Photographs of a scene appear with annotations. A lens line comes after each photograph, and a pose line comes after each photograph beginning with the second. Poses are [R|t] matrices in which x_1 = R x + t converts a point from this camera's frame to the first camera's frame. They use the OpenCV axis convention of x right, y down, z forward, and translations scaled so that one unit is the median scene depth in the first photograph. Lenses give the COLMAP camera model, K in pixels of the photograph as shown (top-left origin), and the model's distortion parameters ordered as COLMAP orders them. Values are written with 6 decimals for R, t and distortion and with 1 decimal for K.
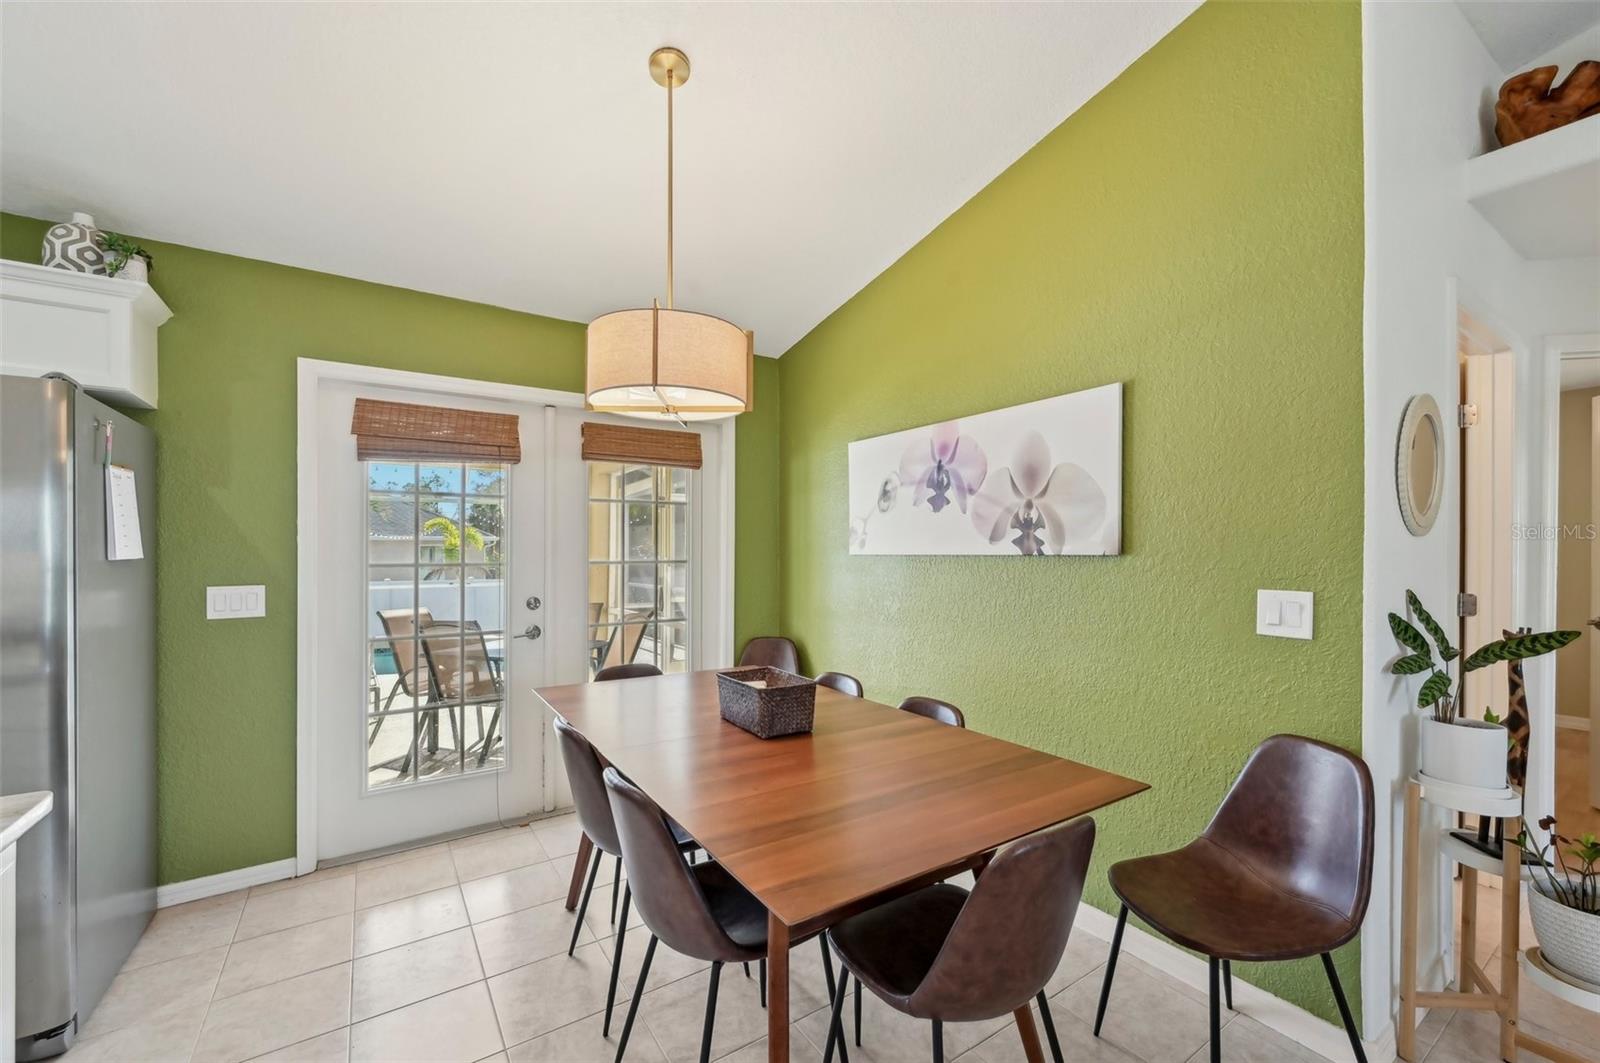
lens RADIAL K [[641.2, 0, 799.3], [0, 641.2, 553.1], [0, 0, 1]] dist [0.000429, -0.000685]
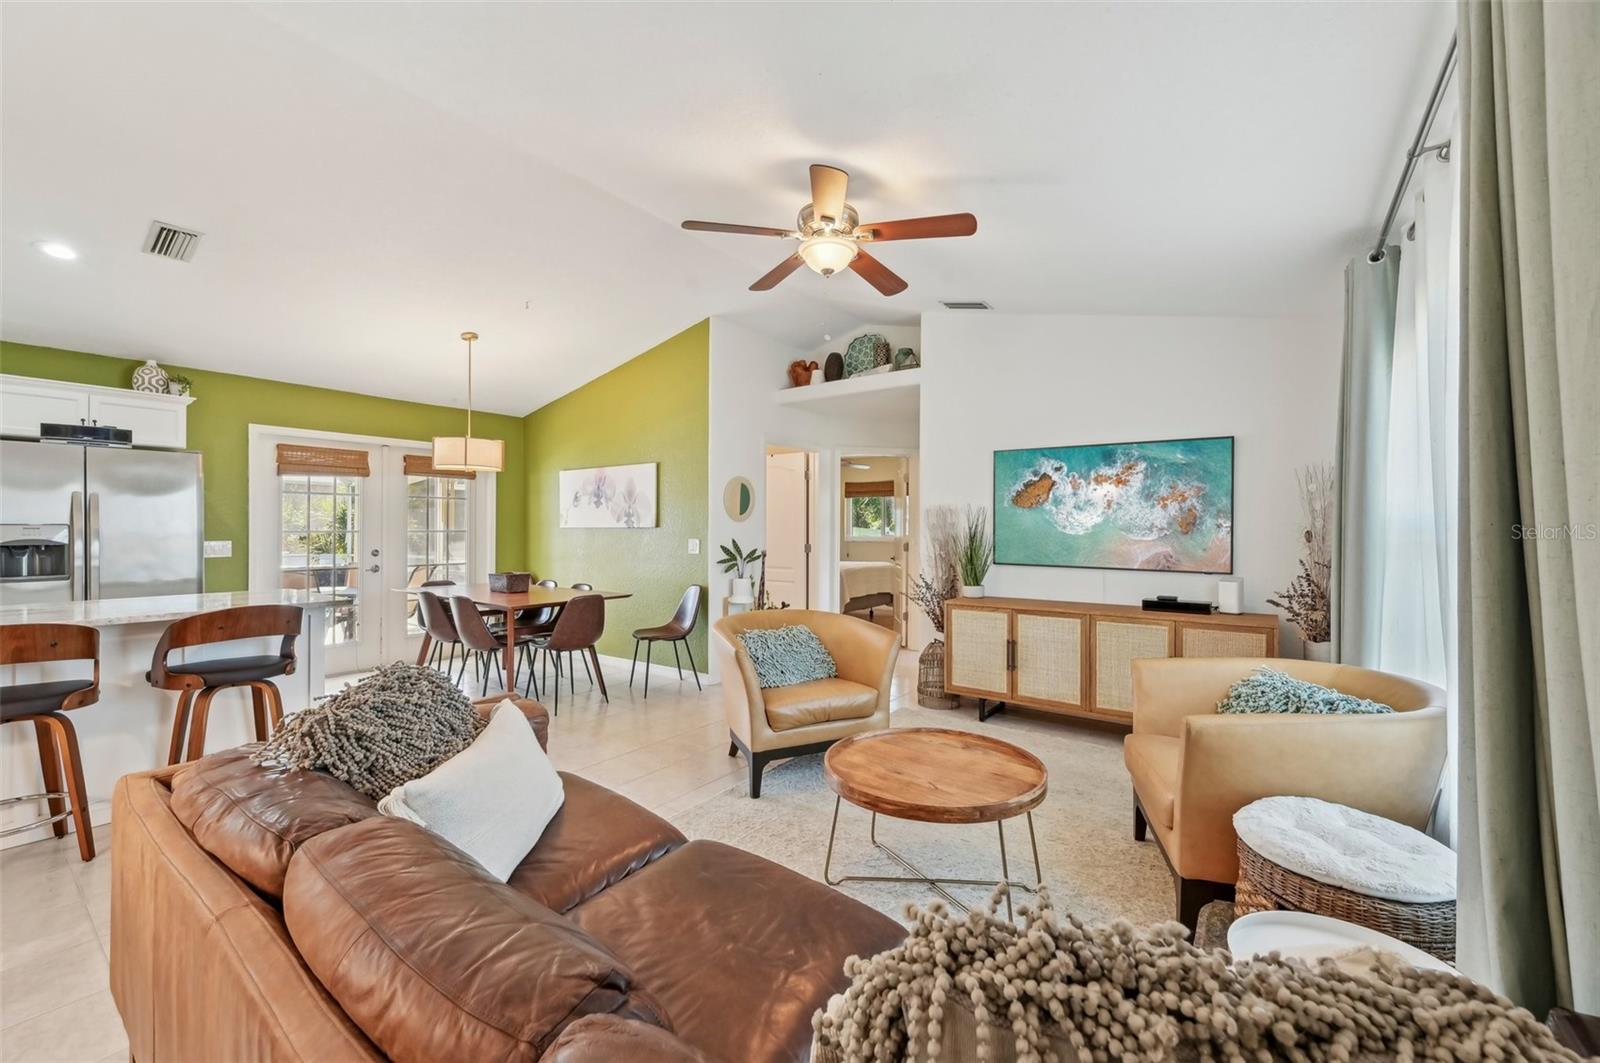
lens RADIAL K [[641.2, 0, 799.0], [0, 641.2, 529.7], [0, 0, 1]] dist [0.000429, -0.000685]
pose [[0.940766, 0.005518, 0.339013, 0.135536], [-0.004565, 0.999983, -0.003608, 0.016294], [-0.339027, 0.001847, 0.940775, -1.456244]]
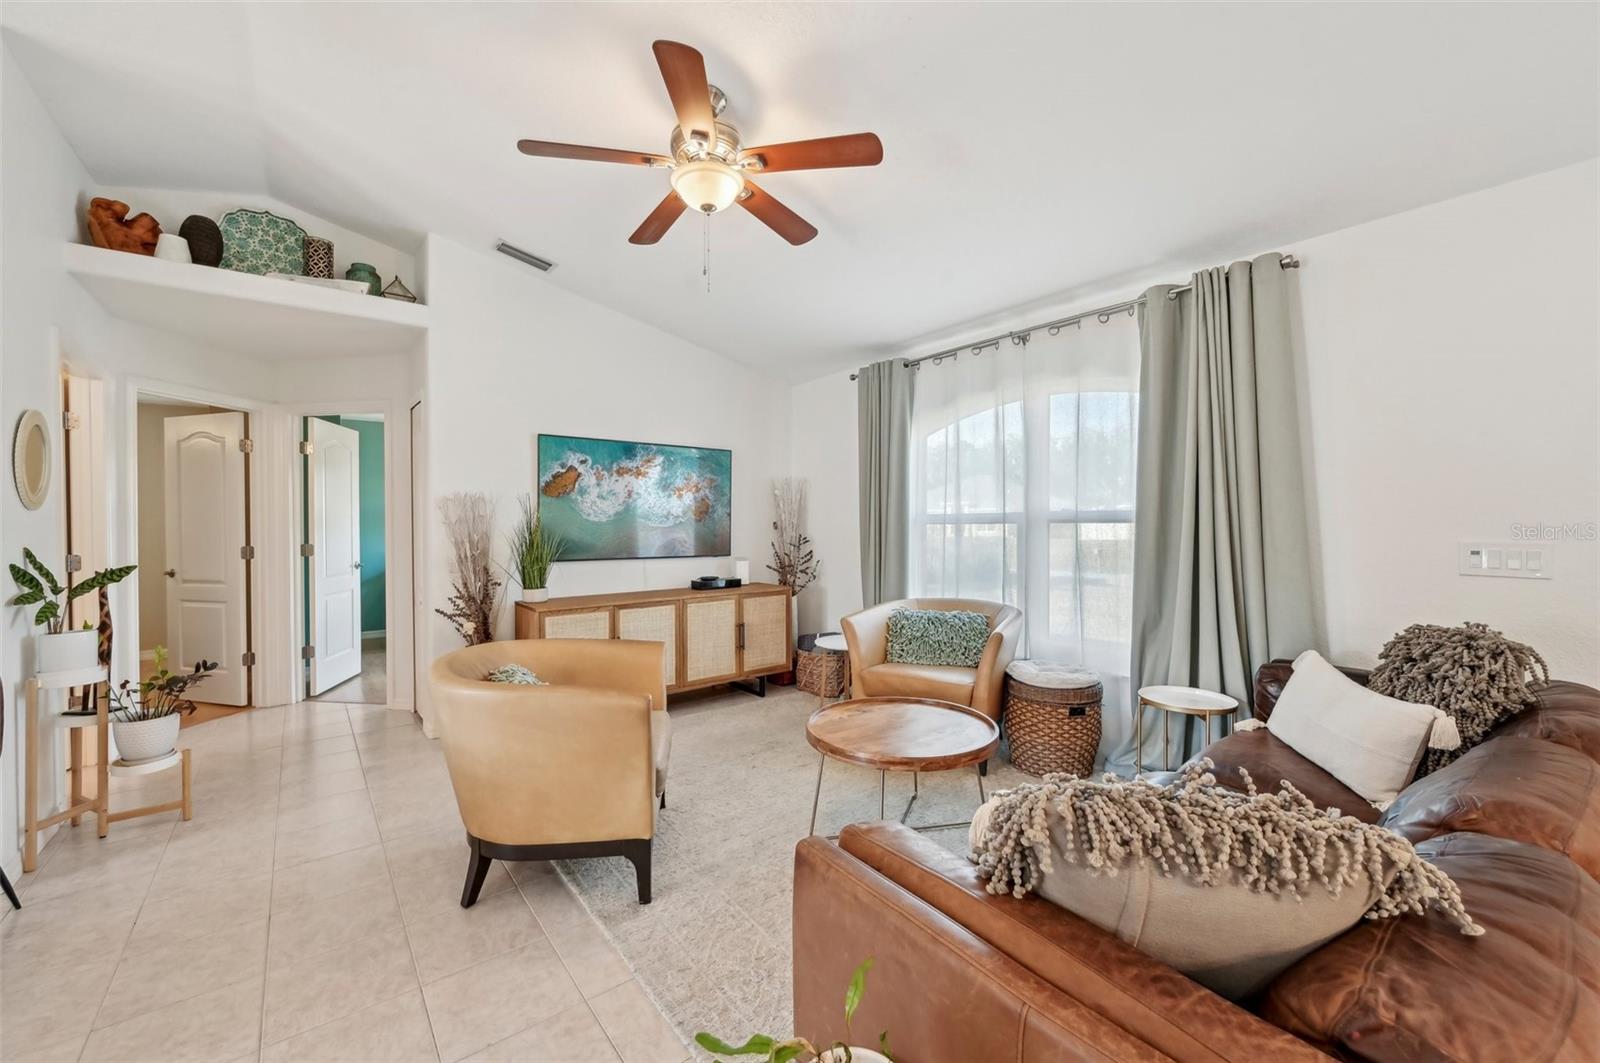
lens RADIAL K [[641.2, 0, 804.6], [0, 641.2, 530.2], [0, 0, 1]] dist [0.000429, -0.000685]
pose [[-0.078540, -0.007976, 0.996879, -0.407623], [0.010834, 0.999902, 0.008853, 0.018326], [-0.996852, 0.011496, -0.078446, -0.414750]]
